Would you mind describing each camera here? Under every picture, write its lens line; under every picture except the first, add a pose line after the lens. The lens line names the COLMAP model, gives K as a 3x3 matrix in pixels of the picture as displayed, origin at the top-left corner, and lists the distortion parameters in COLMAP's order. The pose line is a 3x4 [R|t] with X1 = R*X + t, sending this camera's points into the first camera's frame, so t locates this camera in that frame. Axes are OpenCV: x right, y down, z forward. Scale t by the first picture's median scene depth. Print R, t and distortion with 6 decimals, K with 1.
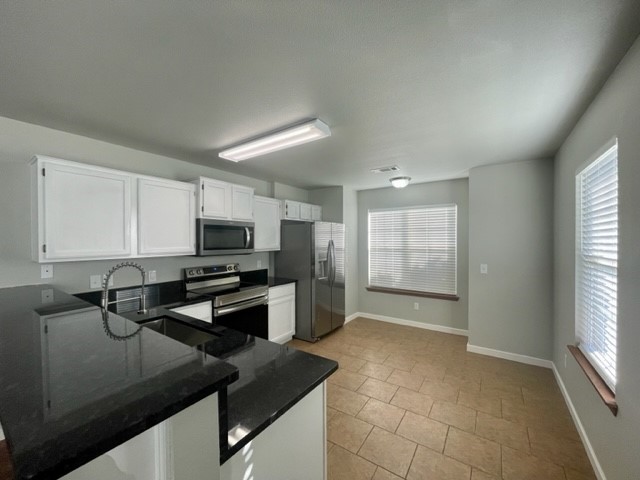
lens RADIAL K [[260.3, 0, 321.4], [0, 260.3, 239.0], [0, 0, 1]] dist [0.002637, 0.001557]
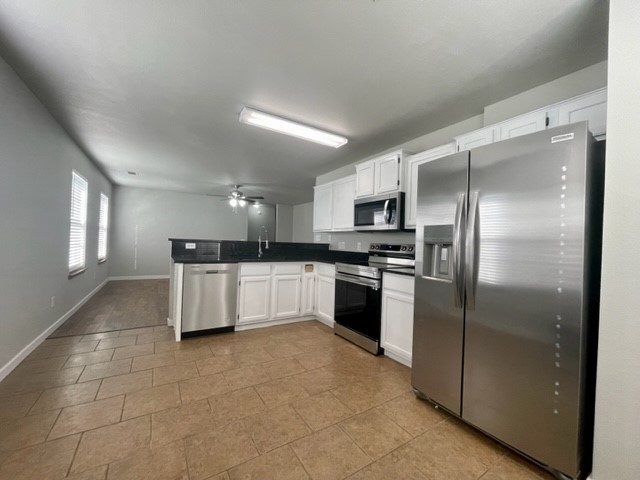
lens RADIAL K [[260.3, 0, 320.2], [0, 260.3, 241.4], [0, 0, 1]] dist [0.002637, 0.001557]
pose [[-0.409805, -0.016106, -0.912031, 0.649066], [-0.033714, 0.999428, -0.002501, 0.111352], [0.911550, 0.029723, -0.410114, 1.239403]]
